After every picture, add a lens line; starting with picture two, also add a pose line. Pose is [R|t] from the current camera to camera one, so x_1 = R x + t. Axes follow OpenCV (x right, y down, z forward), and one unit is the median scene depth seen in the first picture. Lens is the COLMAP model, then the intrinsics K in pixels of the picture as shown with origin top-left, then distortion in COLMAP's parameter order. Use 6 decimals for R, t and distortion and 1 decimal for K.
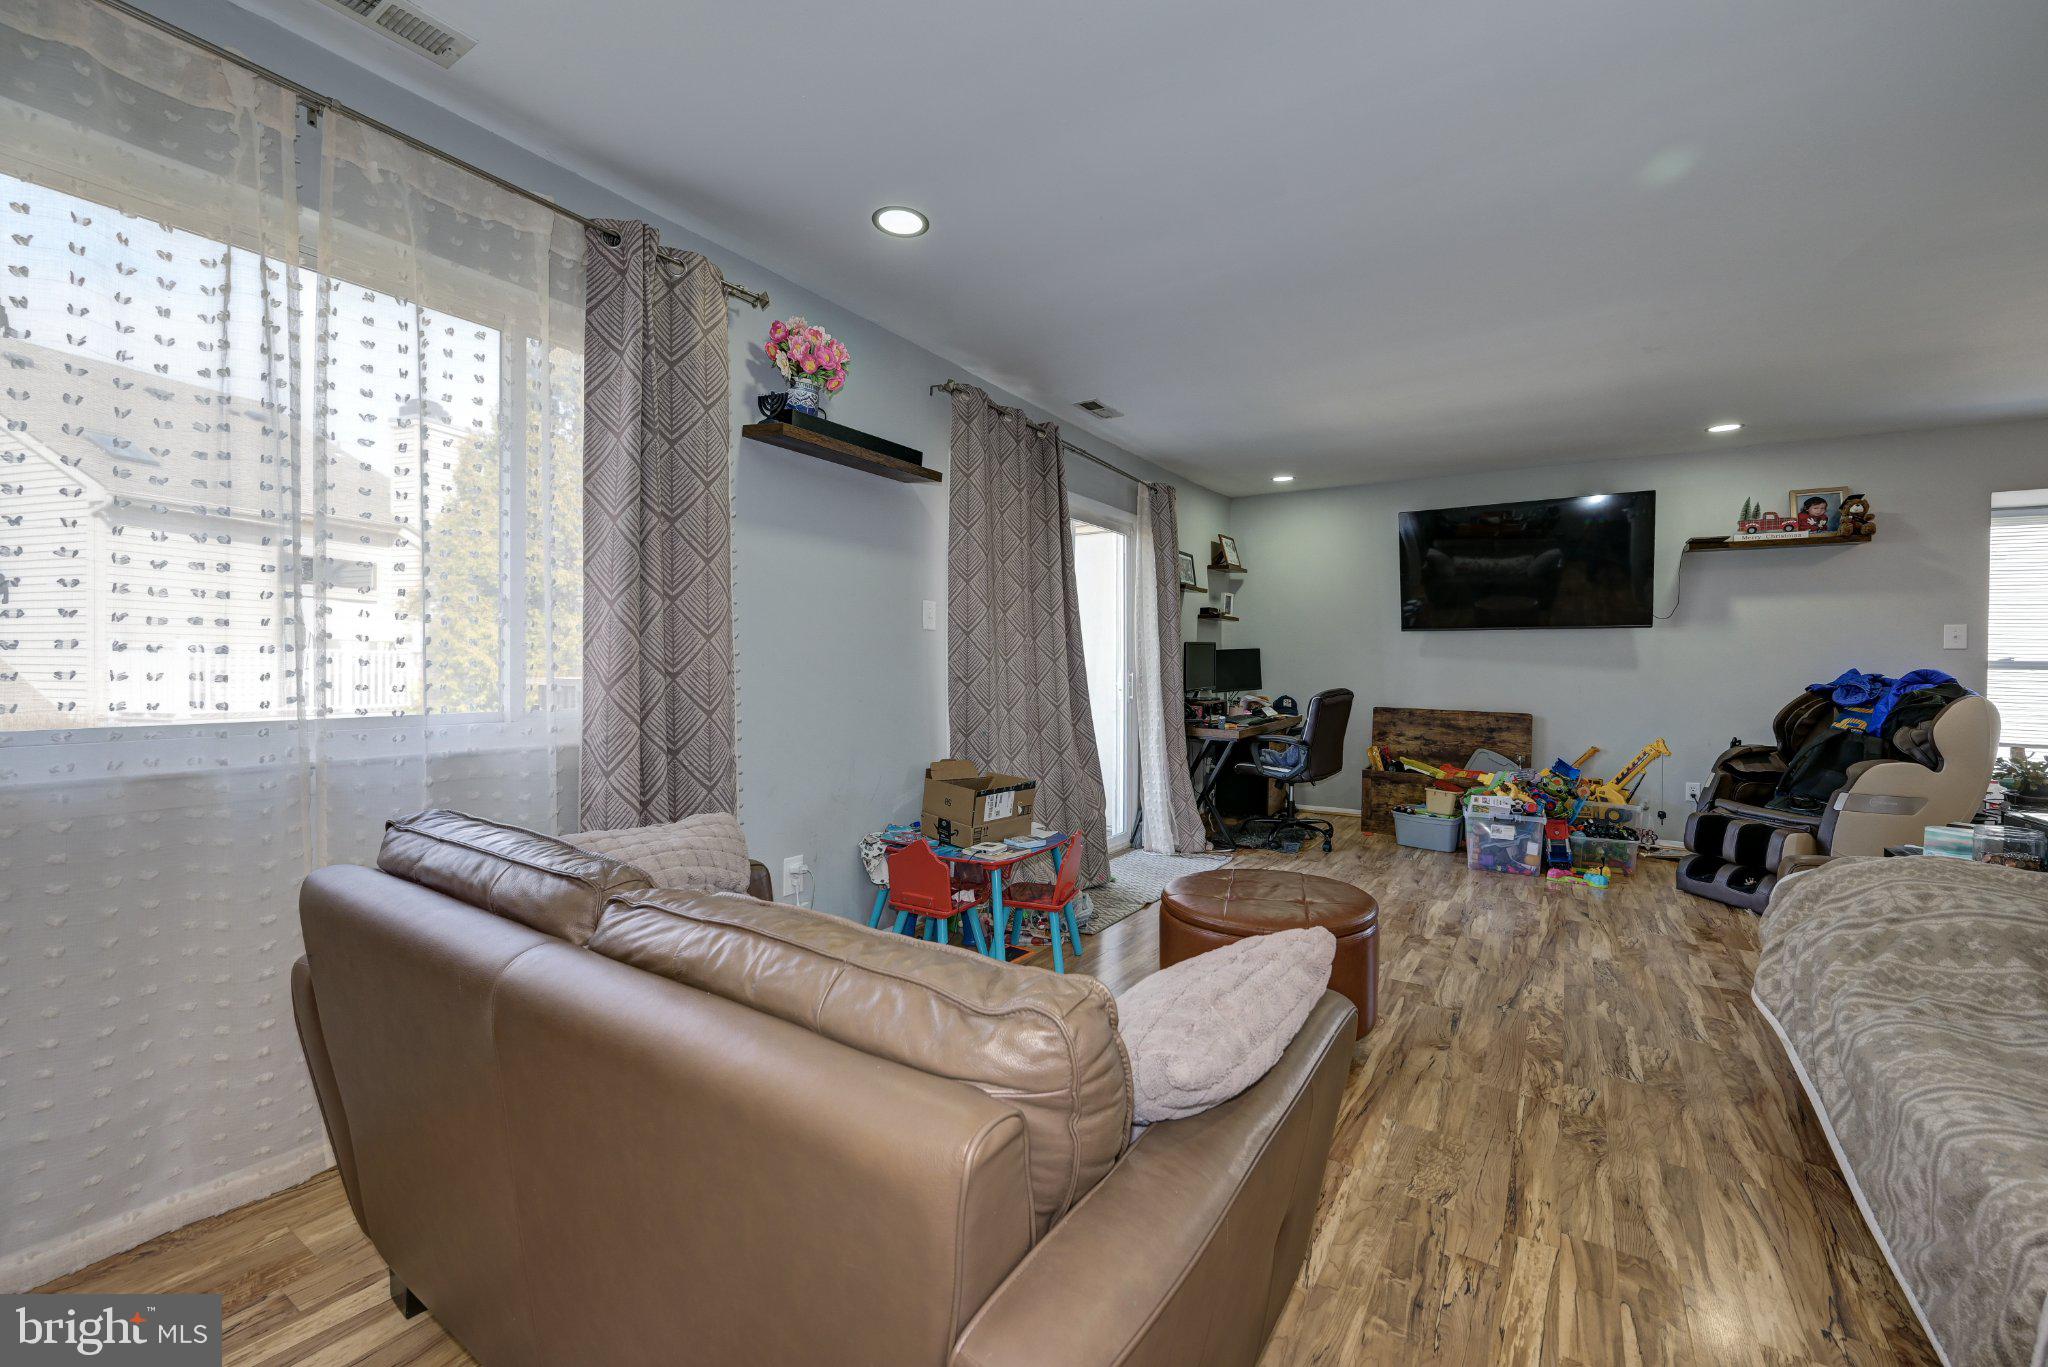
lens RADIAL K [[852.1, 0, 1032.9], [0, 852.1, 660.5], [0, 0, 1]] dist [0.000585, -0.000028]
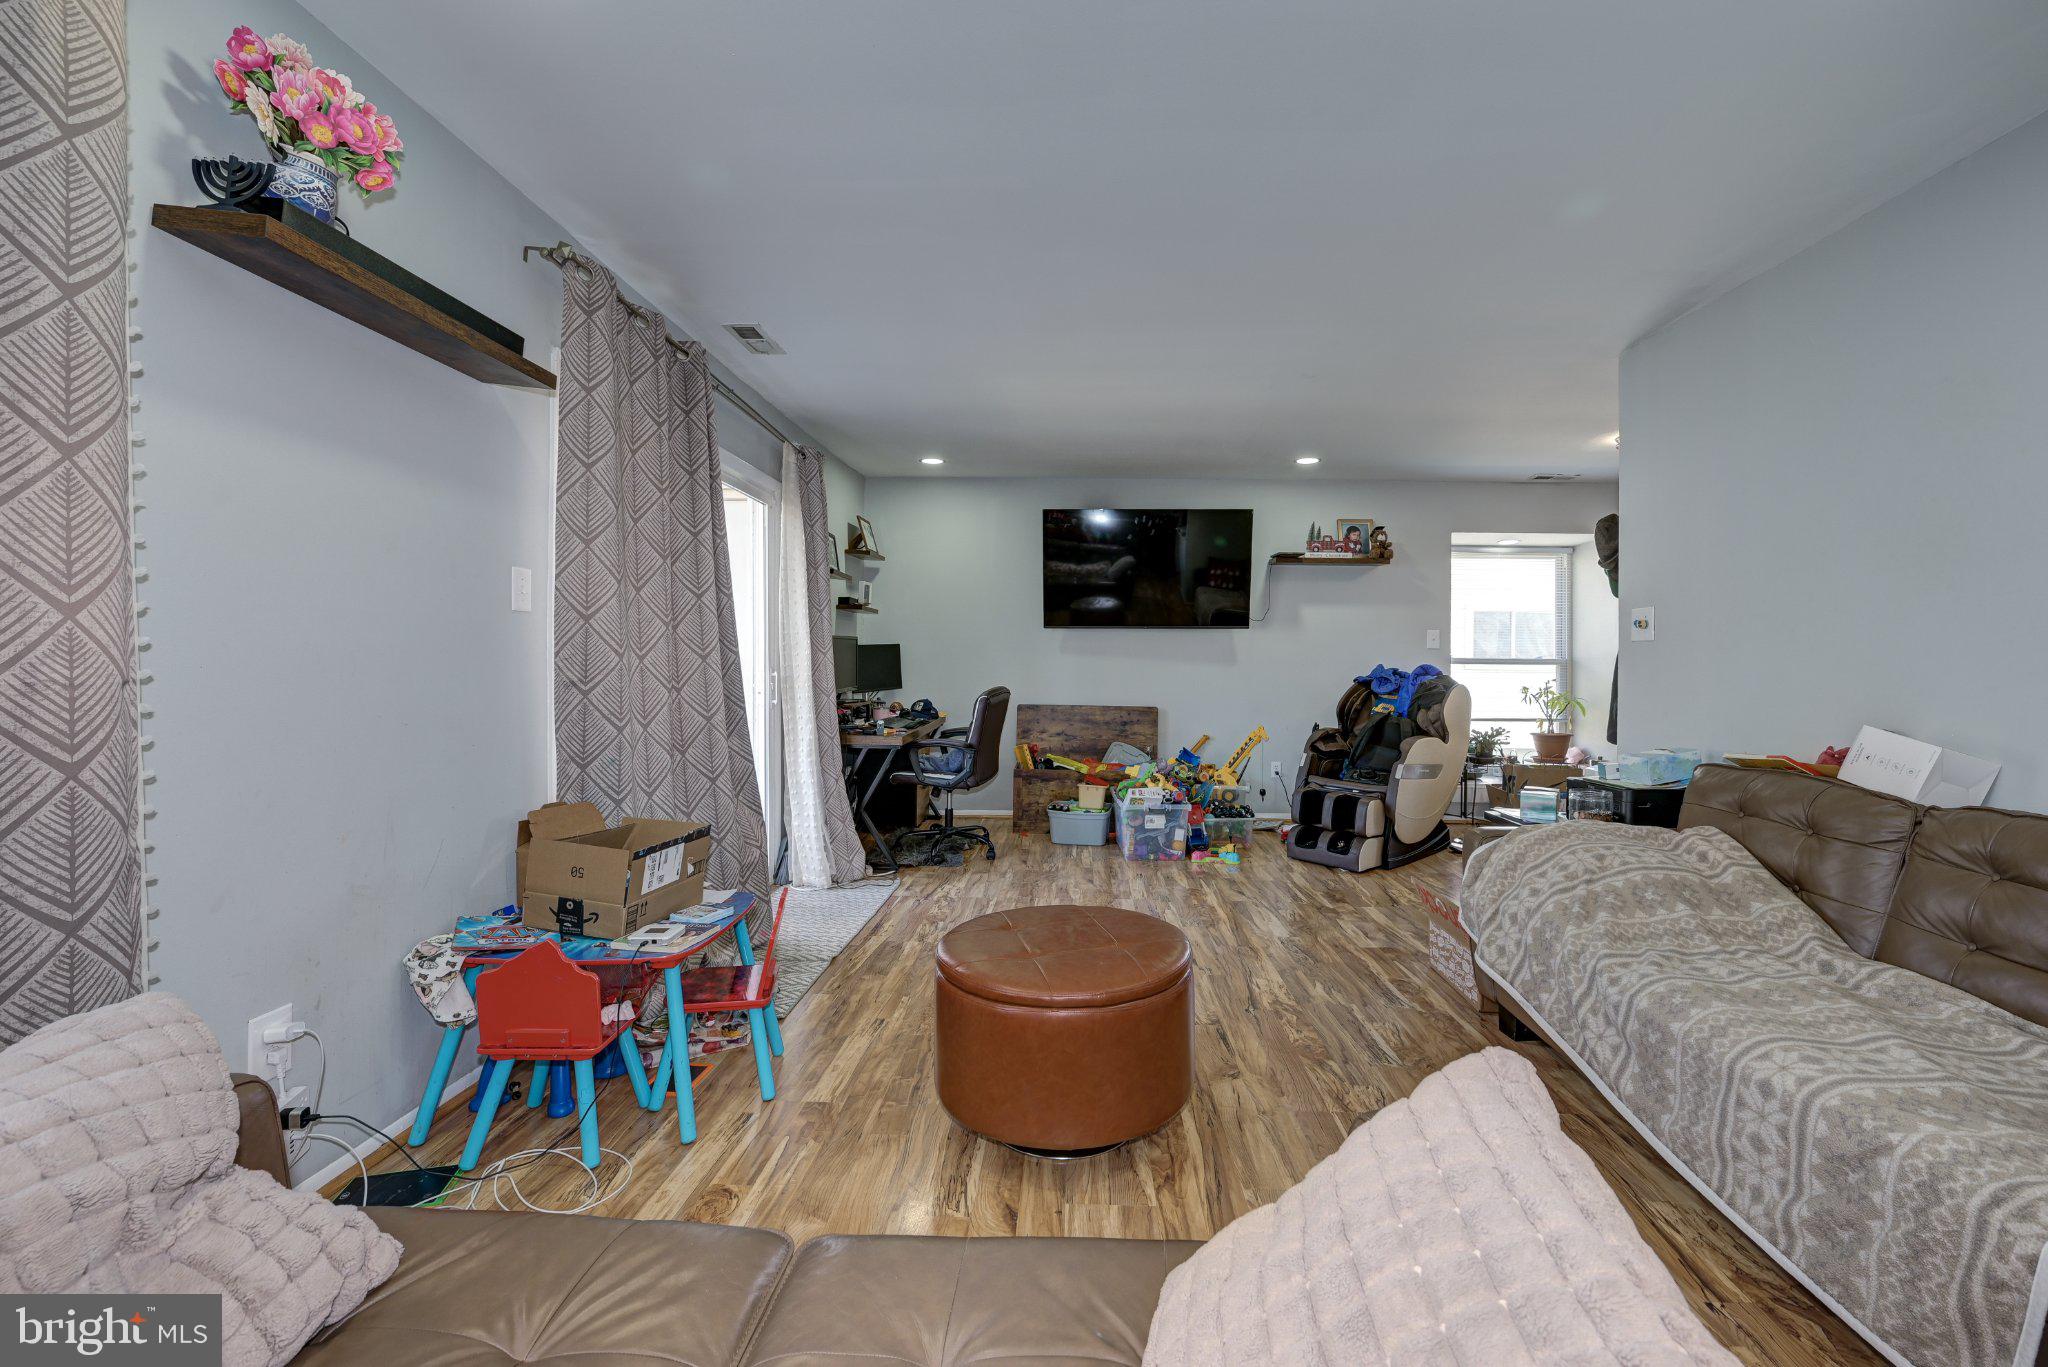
lens RADIAL K [[858.4, 0, 1083.2], [0, 858.4, 652.5], [0, 0, 1]] dist [-0.000778, 0.000045]
pose [[0.846152, 0.003359, 0.532931, -0.106254], [-0.000911, 0.999988, -0.004857, -0.000978], [-0.532941, 0.003624, 0.846145, 0.197833]]
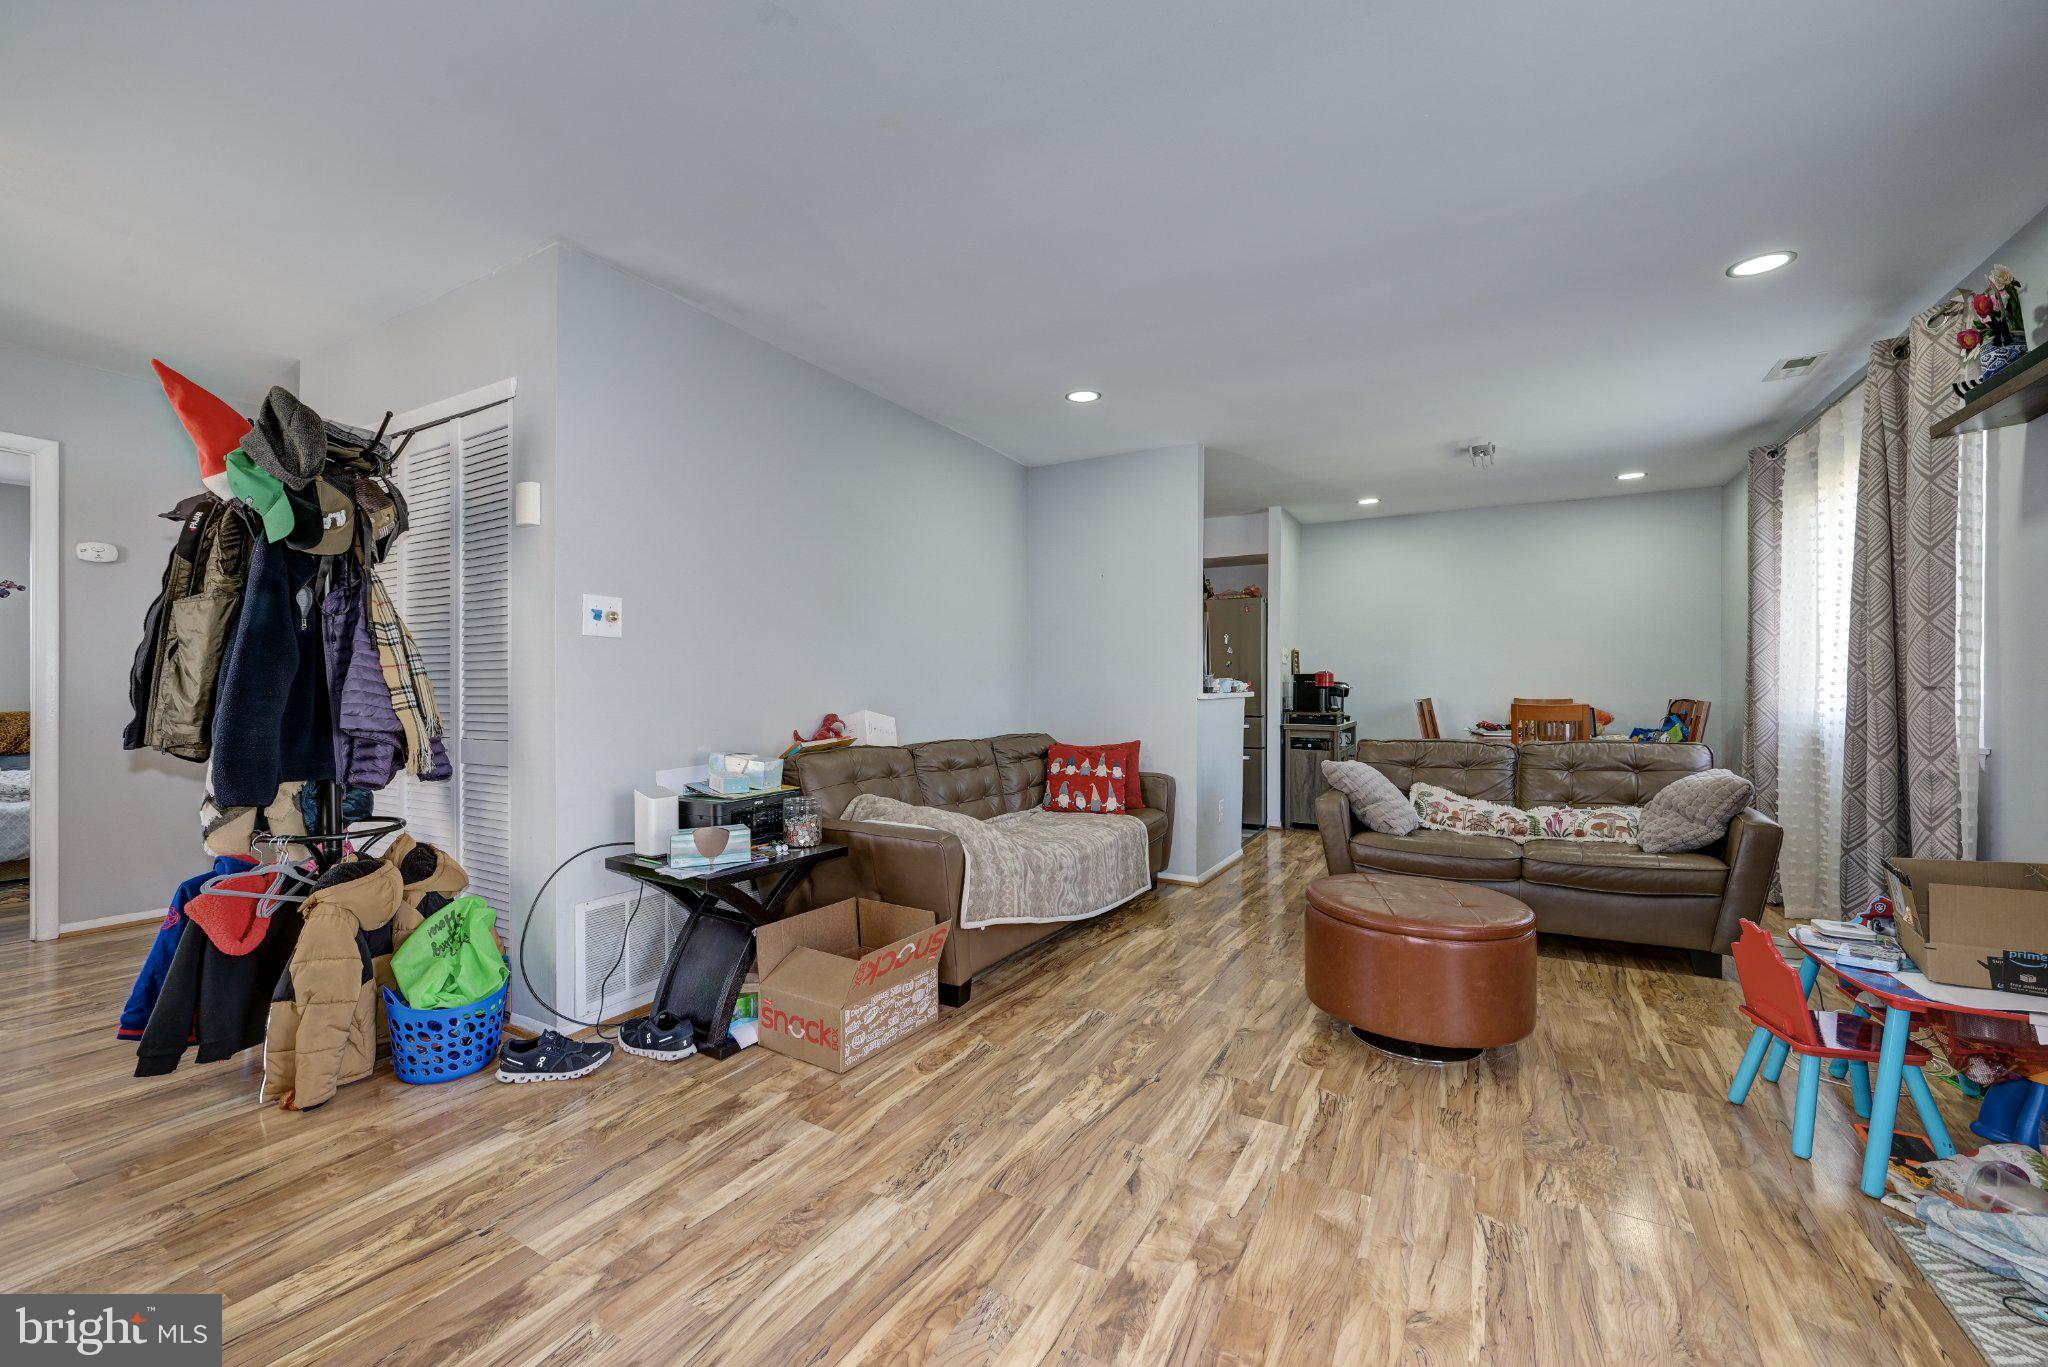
lens RADIAL K [[823.4, 0, 1019.2], [0, 823.4, 691.3], [0, 0, 1]] dist [0.001296, 0.000017]
pose [[-0.998906, -0.010617, -0.045549, 0.543883], [-0.010445, 0.999937, -0.004014, 0.027830], [0.045589, -0.003534, -0.998954, 1.348432]]
